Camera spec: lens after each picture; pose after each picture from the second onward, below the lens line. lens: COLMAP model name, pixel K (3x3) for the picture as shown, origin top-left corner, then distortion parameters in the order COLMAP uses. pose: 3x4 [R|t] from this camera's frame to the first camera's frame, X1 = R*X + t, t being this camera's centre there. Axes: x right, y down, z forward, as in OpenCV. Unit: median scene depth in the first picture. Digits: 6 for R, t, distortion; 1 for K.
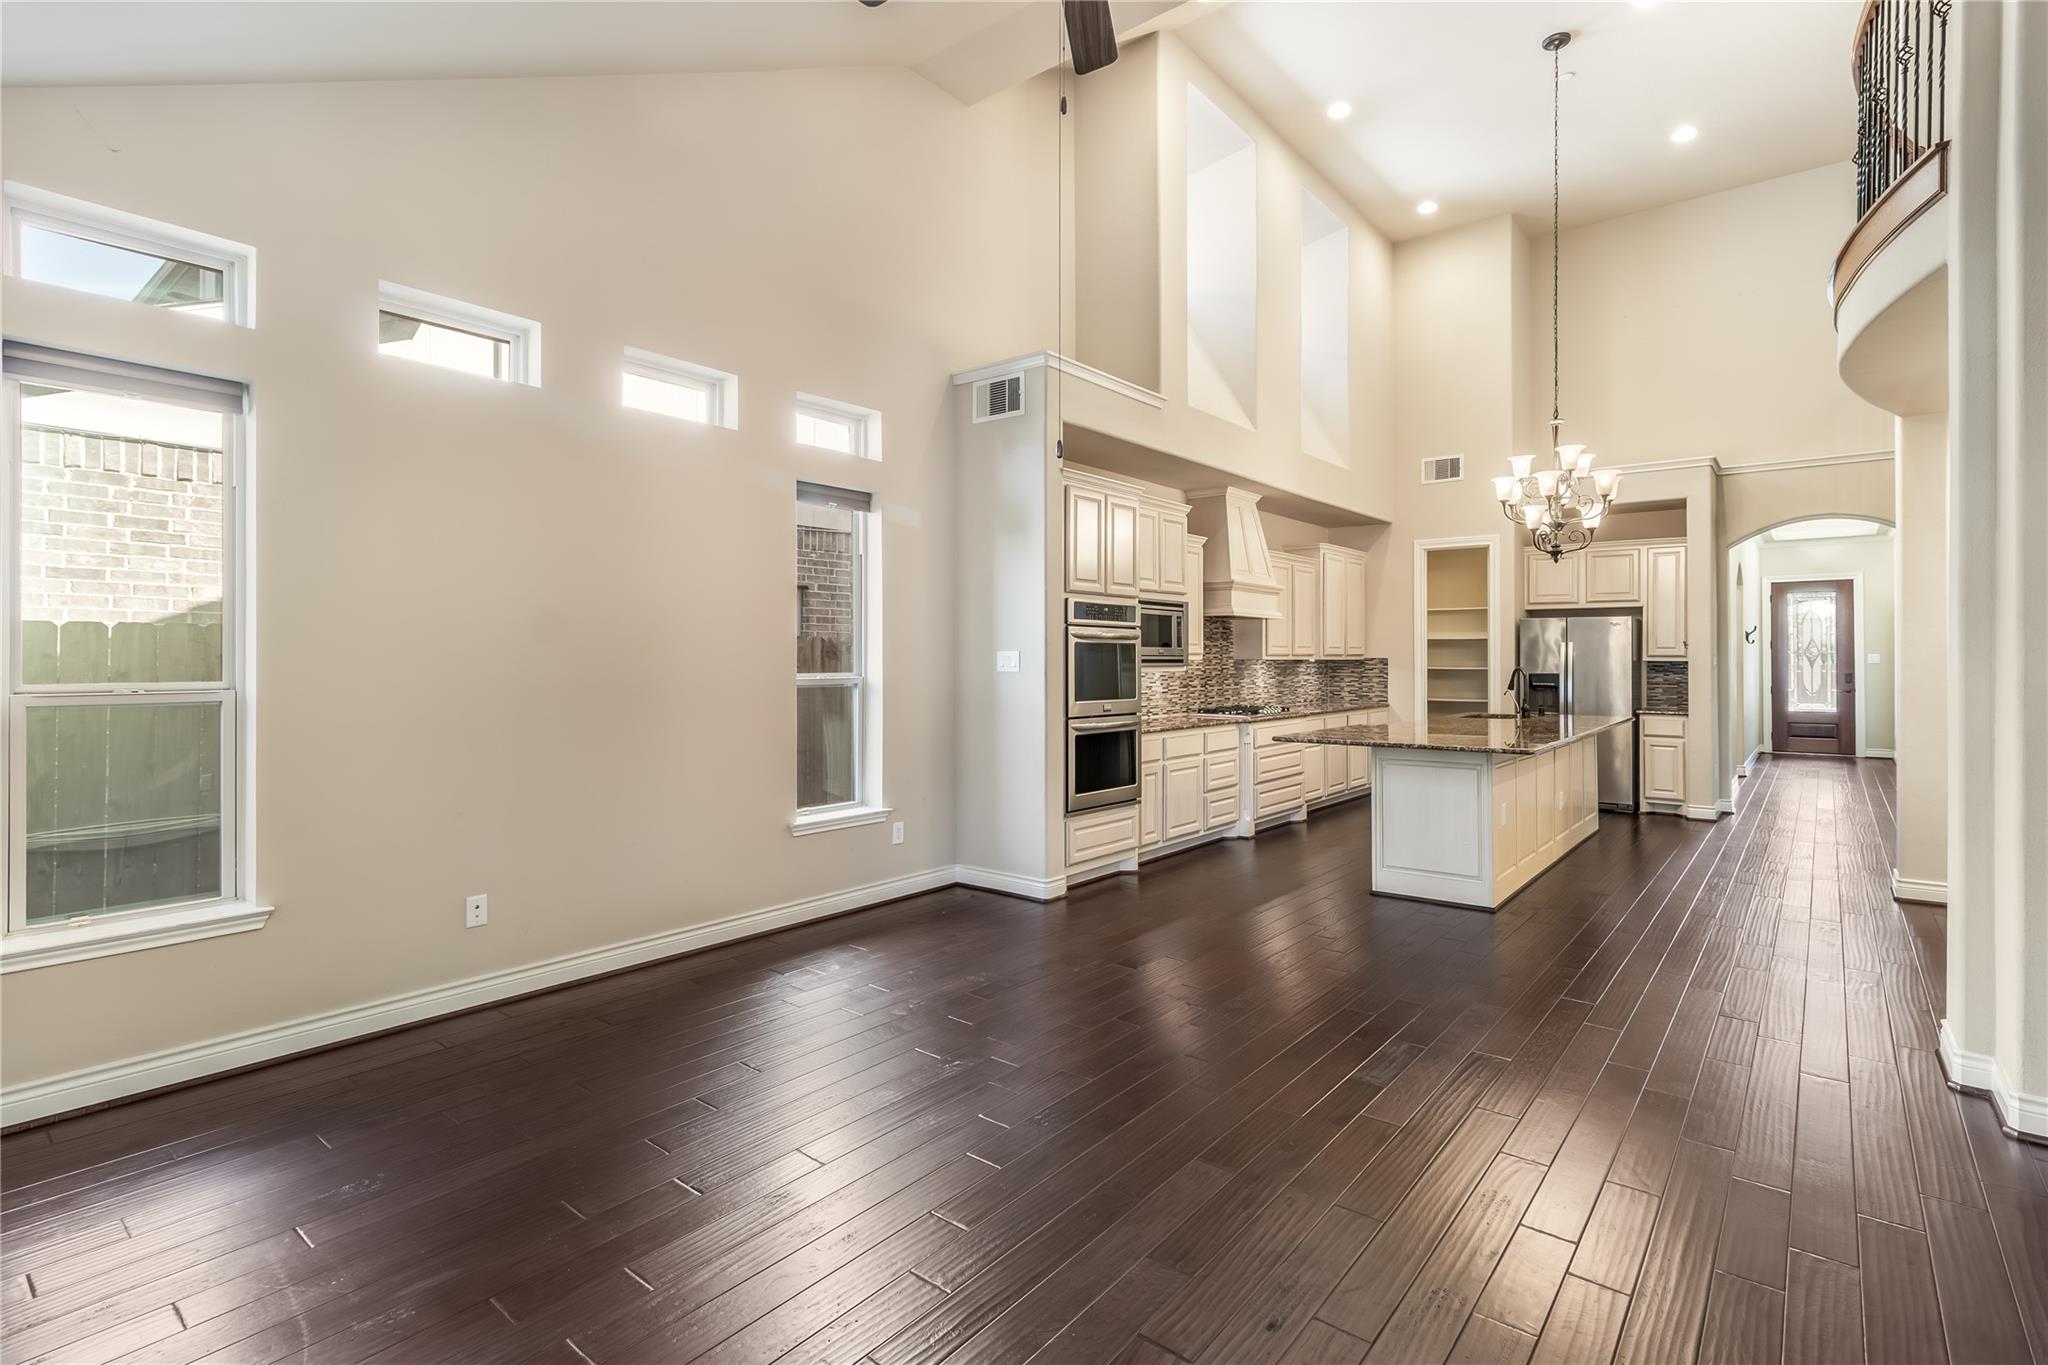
lens RADIAL K [[965.9, 0, 1040.3], [0, 965.9, 652.8], [0, 0, 1]] dist [0.003337, 0.001688]
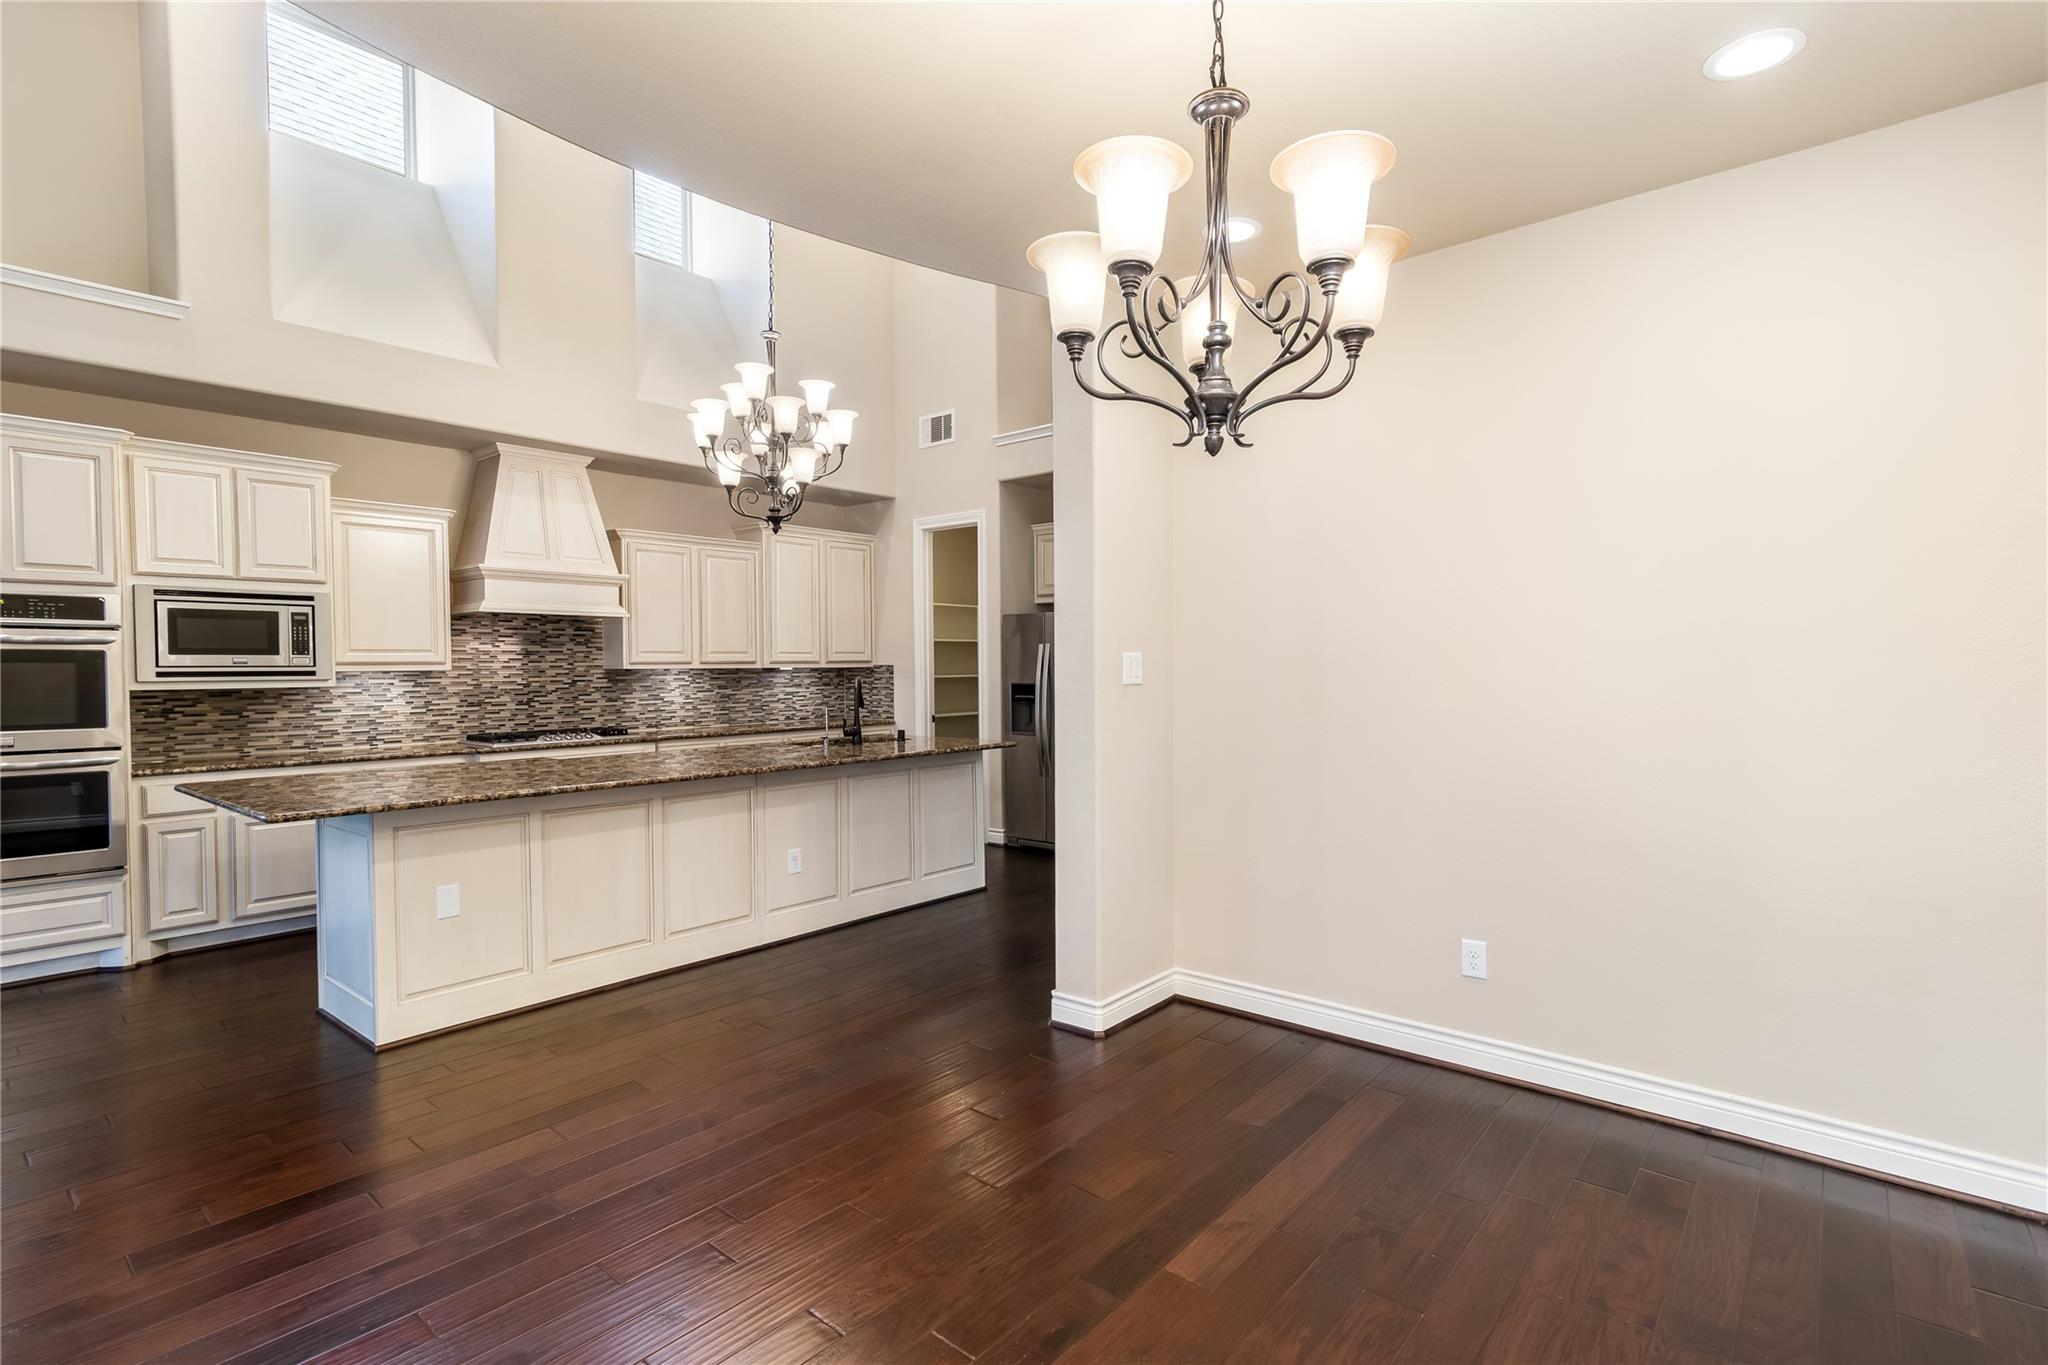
lens RADIAL K [[965.9, 0, 1041.9], [0, 965.9, 688.6], [0, 0, 1]] dist [0.003337, 0.001688]
pose [[0.999841, -0.006925, -0.016437, 0.588381], [0.007436, 0.999484, 0.031249, 0.000949], [0.016212, -0.031366, 0.999376, 0.221123]]
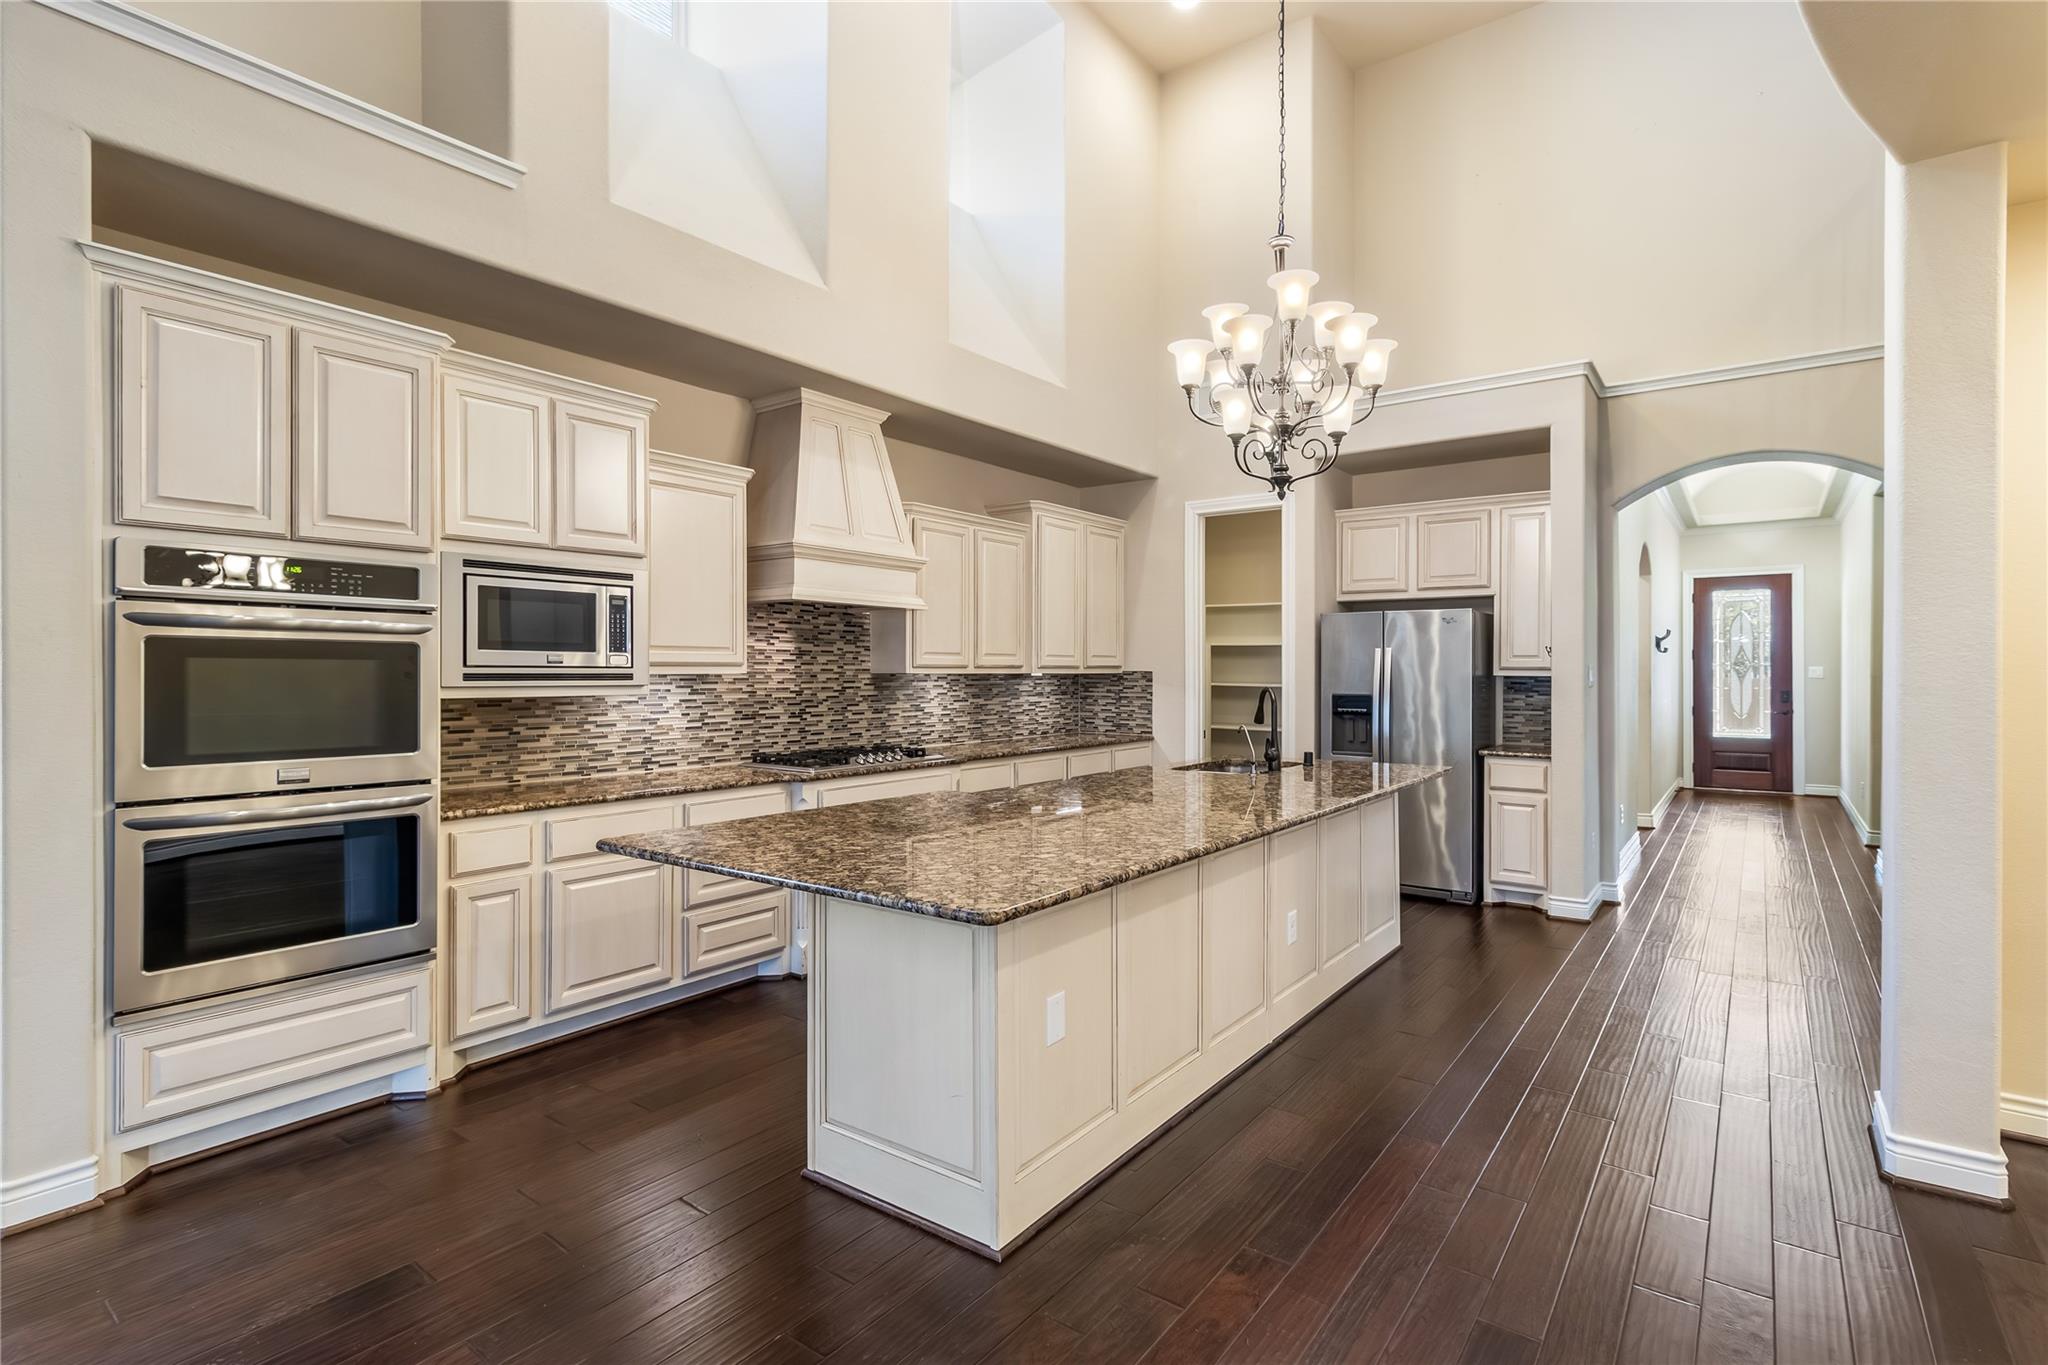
lens RADIAL K [[965.9, 0, 1042.4], [0, 965.9, 673.5], [0, 0, 1]] dist [0.003337, 0.001688]
pose [[0.999101, 0.000638, 0.042386, 0.295934], [-0.001002, 0.999963, 0.008581, 0.001348], [-0.042379, -0.008616, 0.999064, 0.358452]]
